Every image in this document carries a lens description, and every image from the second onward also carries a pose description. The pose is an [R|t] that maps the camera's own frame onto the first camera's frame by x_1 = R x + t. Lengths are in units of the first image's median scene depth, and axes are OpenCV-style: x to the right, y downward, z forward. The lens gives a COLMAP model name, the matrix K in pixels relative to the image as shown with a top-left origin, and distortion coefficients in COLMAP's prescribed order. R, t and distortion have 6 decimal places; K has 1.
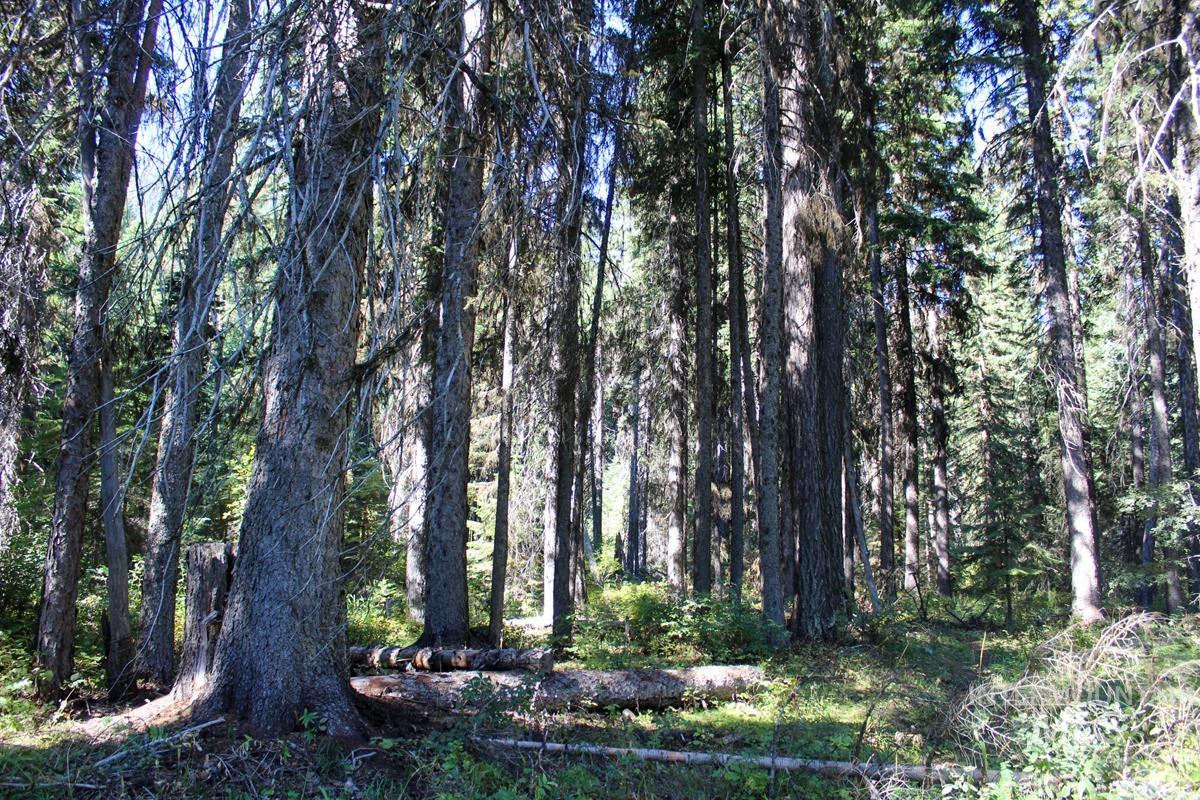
lens RADIAL K [[999.8, 0, 600.0], [0, 999.8, 400.0], [0, 0, 1]] dist [-0.102772, 0.000858]
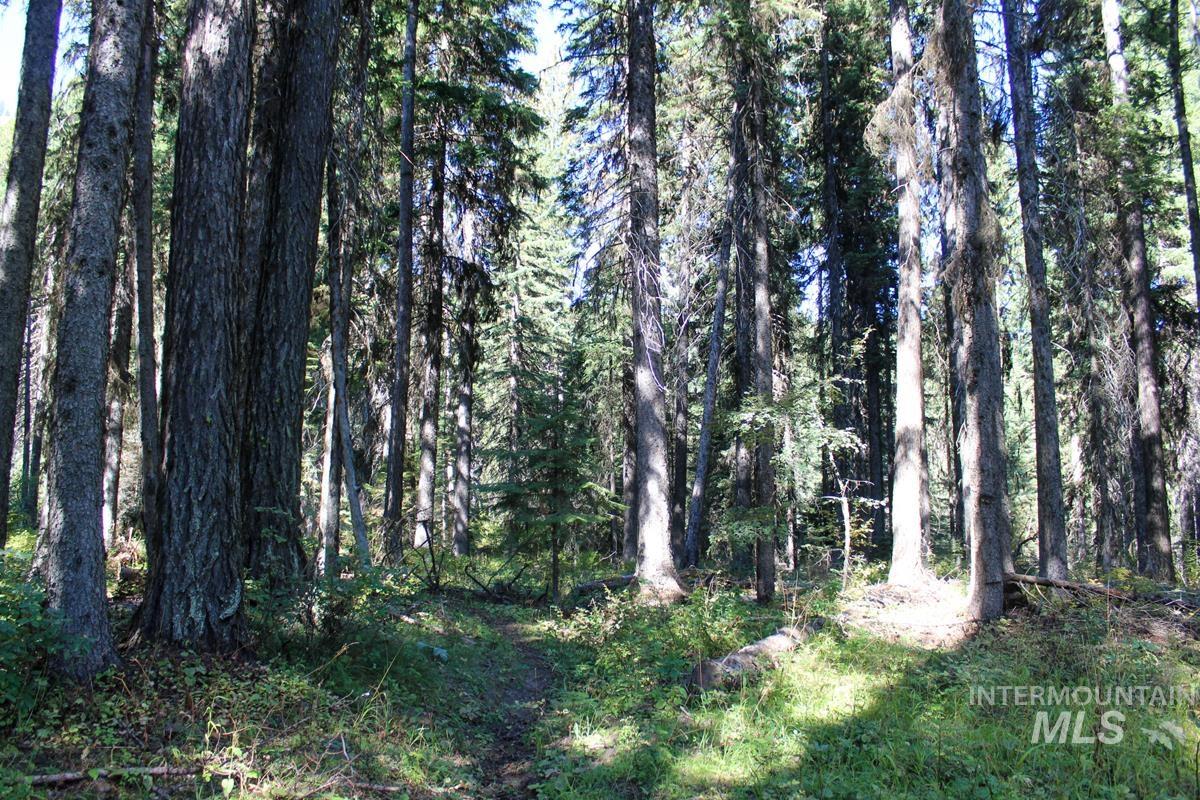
lens RADIAL K [[999.8, 0, 600.0], [0, 999.8, 400.0], [0, 0, 1]] dist [-0.102772, 0.000858]
pose [[0.890430, 0.057941, 0.451417, 0.048974], [-0.075397, 0.996937, 0.020763, 0.030381], [-0.448831, -0.052524, 0.892072, 0.148076]]
